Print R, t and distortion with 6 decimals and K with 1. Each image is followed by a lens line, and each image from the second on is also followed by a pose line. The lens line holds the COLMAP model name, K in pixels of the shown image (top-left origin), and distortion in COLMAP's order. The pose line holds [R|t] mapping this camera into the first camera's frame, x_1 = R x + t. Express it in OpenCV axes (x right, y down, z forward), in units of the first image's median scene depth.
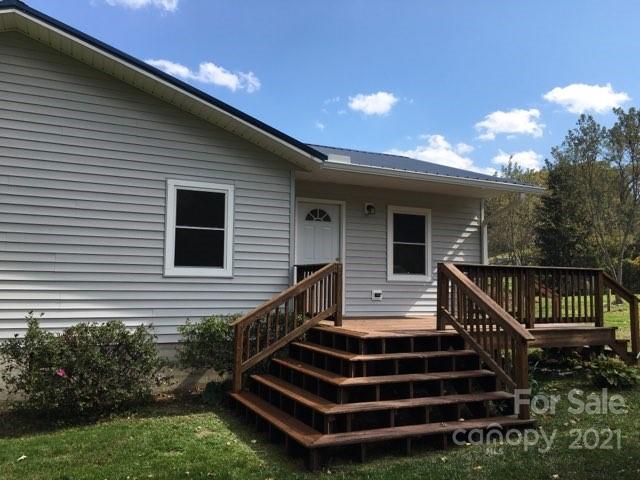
lens RADIAL K [[548.3, 0, 319.5], [0, 548.3, 241.4], [0, 0, 1]] dist [0.055303, -0.005017]
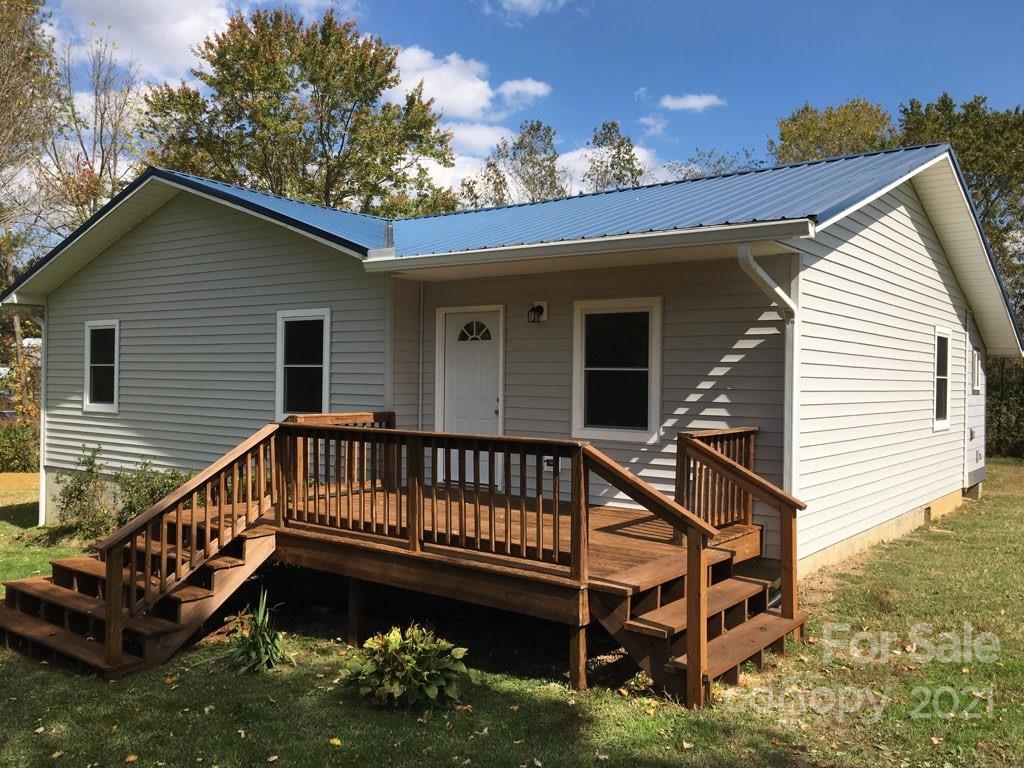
lens RADIAL K [[877.3, 0, 512.5], [0, 877.3, 385.3], [0, 0, 1]] dist [0.055303, -0.005017]
pose [[0.456312, -0.000704, -0.889819, 0.918810], [0.062650, 0.997543, 0.031338, -0.014350], [0.887611, -0.070047, 0.455235, 0.569445]]
